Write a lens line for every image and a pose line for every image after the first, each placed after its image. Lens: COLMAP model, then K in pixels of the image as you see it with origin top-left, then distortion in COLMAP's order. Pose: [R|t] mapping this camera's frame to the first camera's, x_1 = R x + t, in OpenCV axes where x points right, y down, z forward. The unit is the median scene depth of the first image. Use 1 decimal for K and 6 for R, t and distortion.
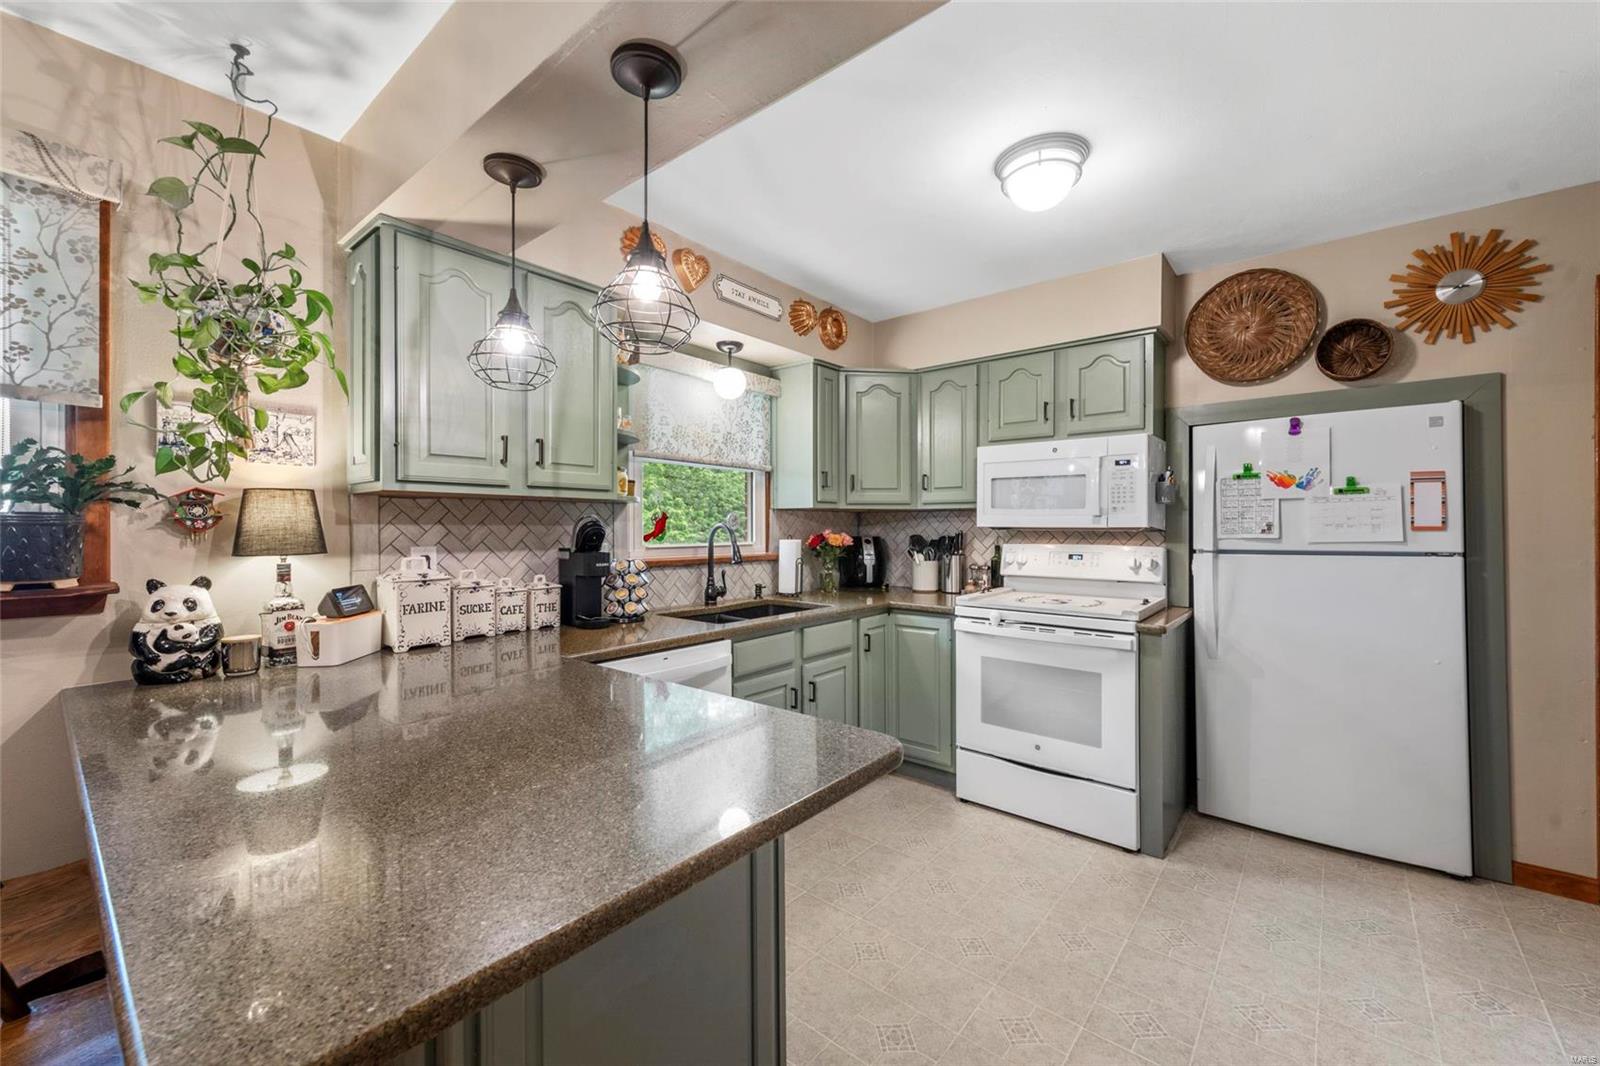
lens RADIAL K [[634.6, 0, 798.7], [0, 634.6, 523.8], [0, 0, 1]] dist [0.000519, 0.000041]
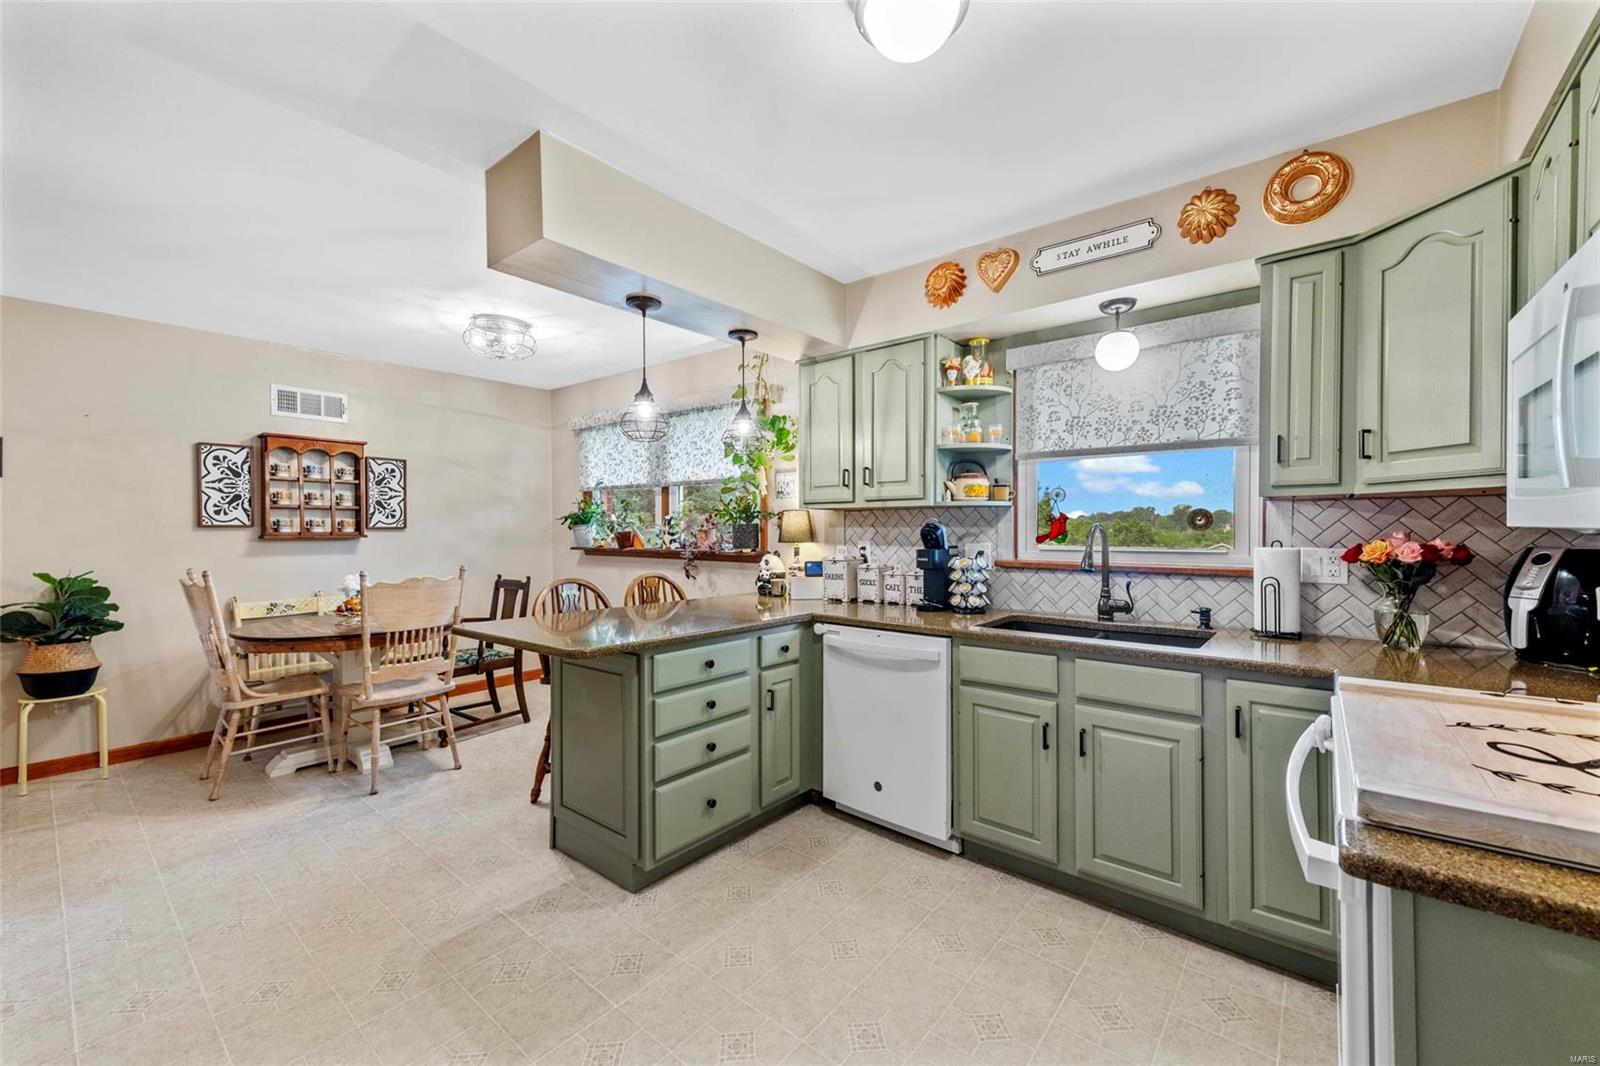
lens RADIAL K [[634.6, 0, 799.1], [0, 634.6, 535.4], [0, 0, 1]] dist [0.000519, 0.000041]
pose [[-0.003976, 0.013597, -0.999900, 0.852513], [0.008609, 0.999871, 0.013562, -0.000563], [0.999955, -0.008554, -0.004092, 0.713796]]
